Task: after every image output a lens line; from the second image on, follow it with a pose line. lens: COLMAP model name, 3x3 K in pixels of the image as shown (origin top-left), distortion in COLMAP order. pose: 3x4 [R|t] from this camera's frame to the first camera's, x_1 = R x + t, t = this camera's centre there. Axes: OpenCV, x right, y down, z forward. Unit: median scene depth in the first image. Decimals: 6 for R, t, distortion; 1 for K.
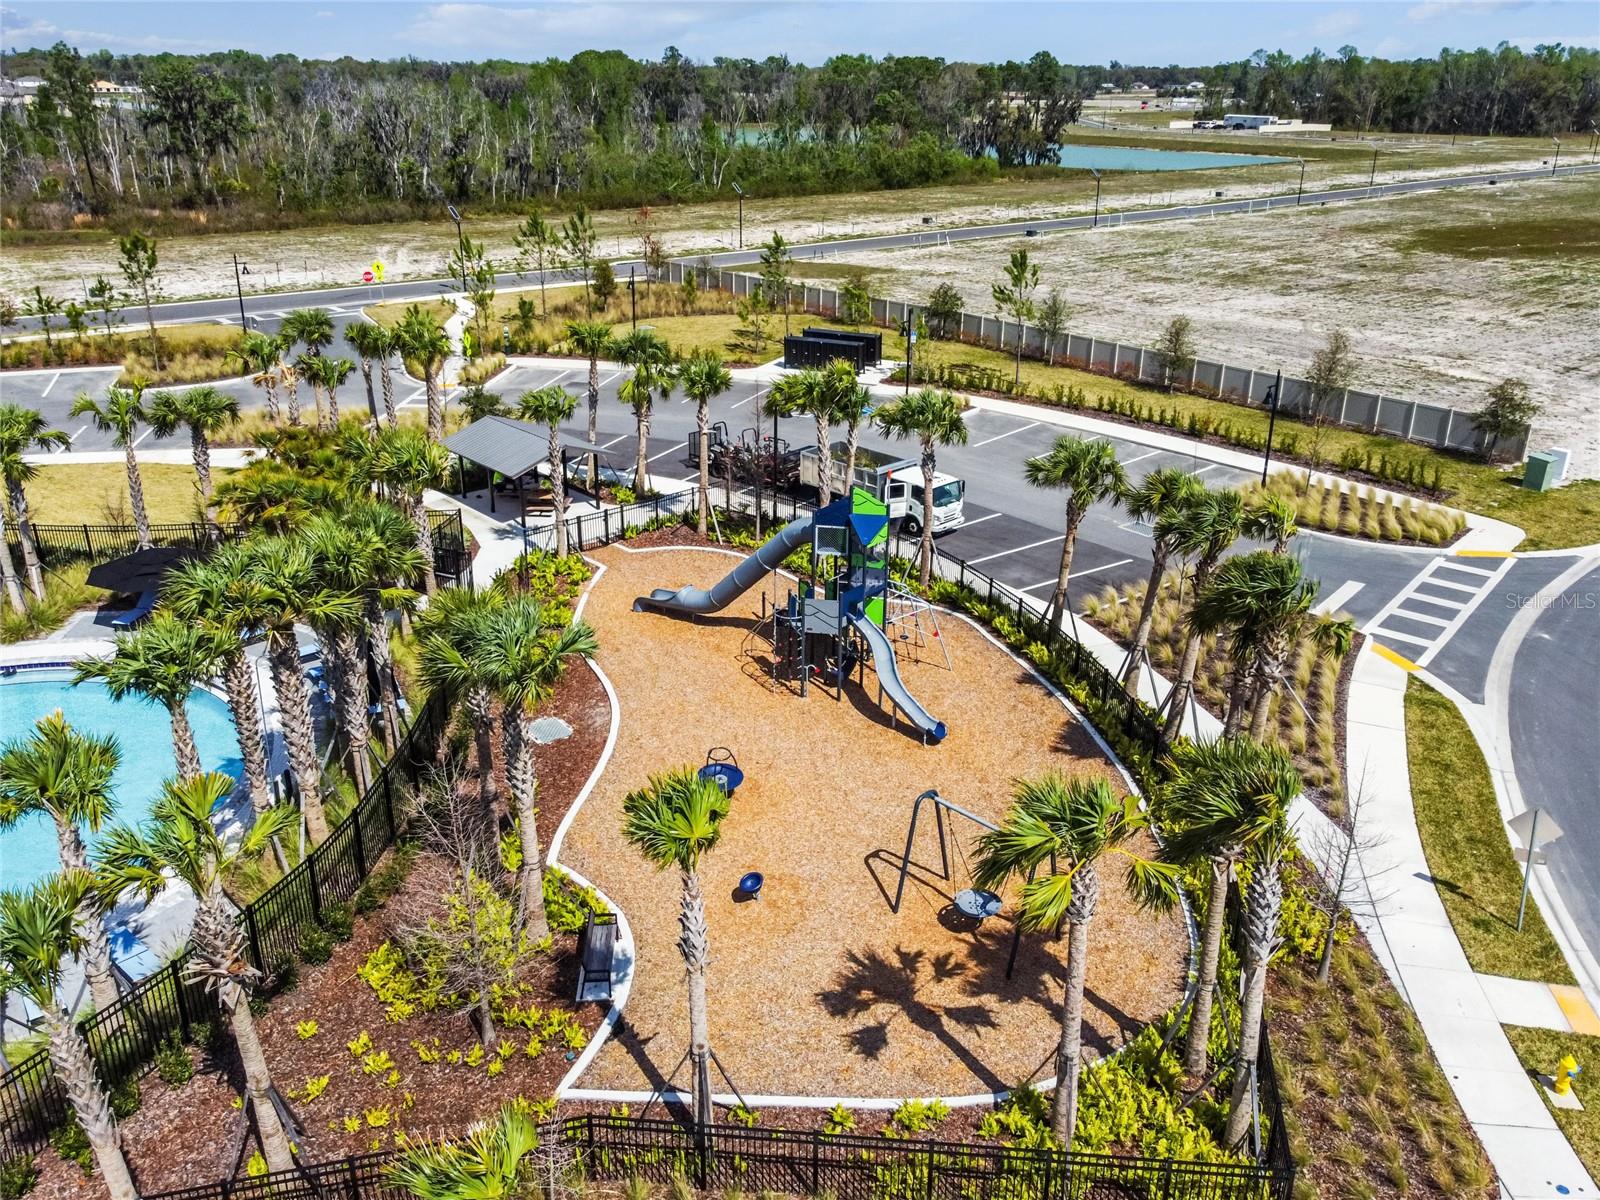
lens RADIAL K [[1284.3, 0, 800.0], [0, 1284.3, 600.0], [0, 0, 1]] dist [0.006266, 0.007792]
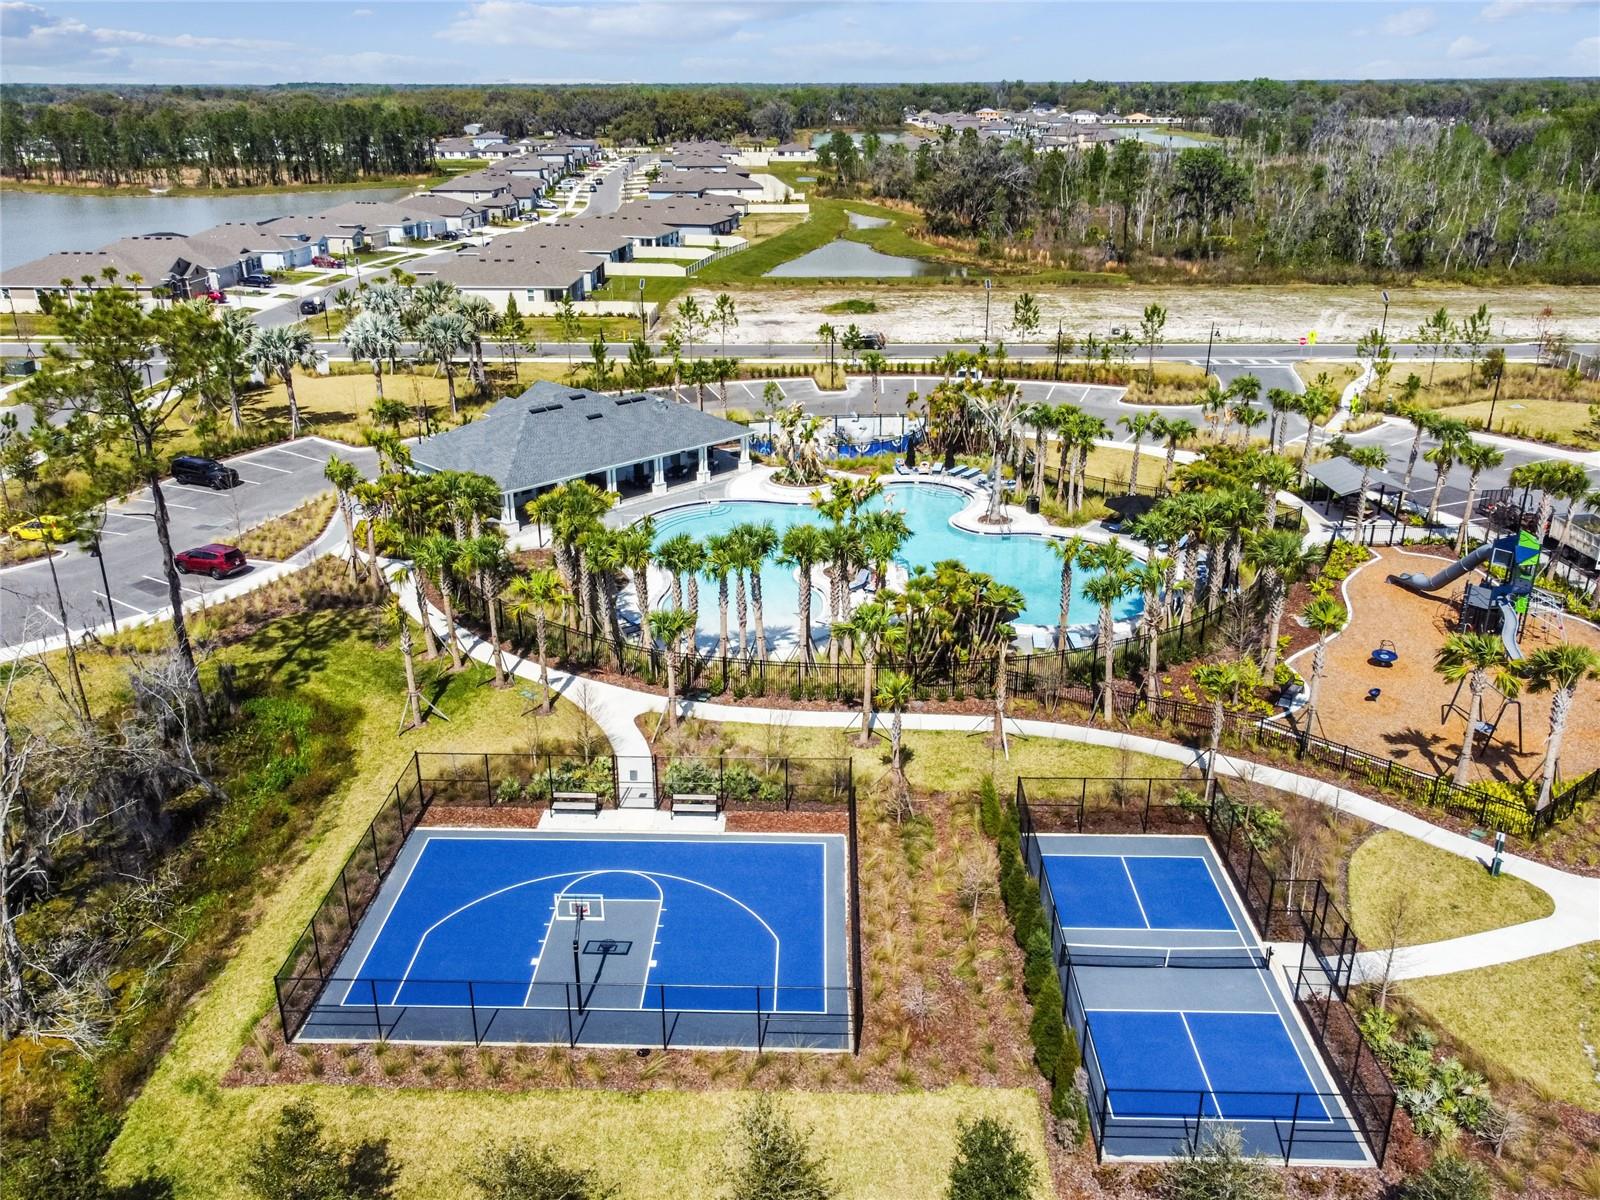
lens RADIAL K [[1284.3, 0, 800.0], [0, 1284.3, 600.0], [0, 0, 1]] dist [0.006266, 0.007792]
pose [[0.762625, 0.229644, -0.604704, 0.267698], [-0.236541, 0.969117, 0.069720, 0.081734], [0.602039, 0.089867, 0.793393, -0.696982]]
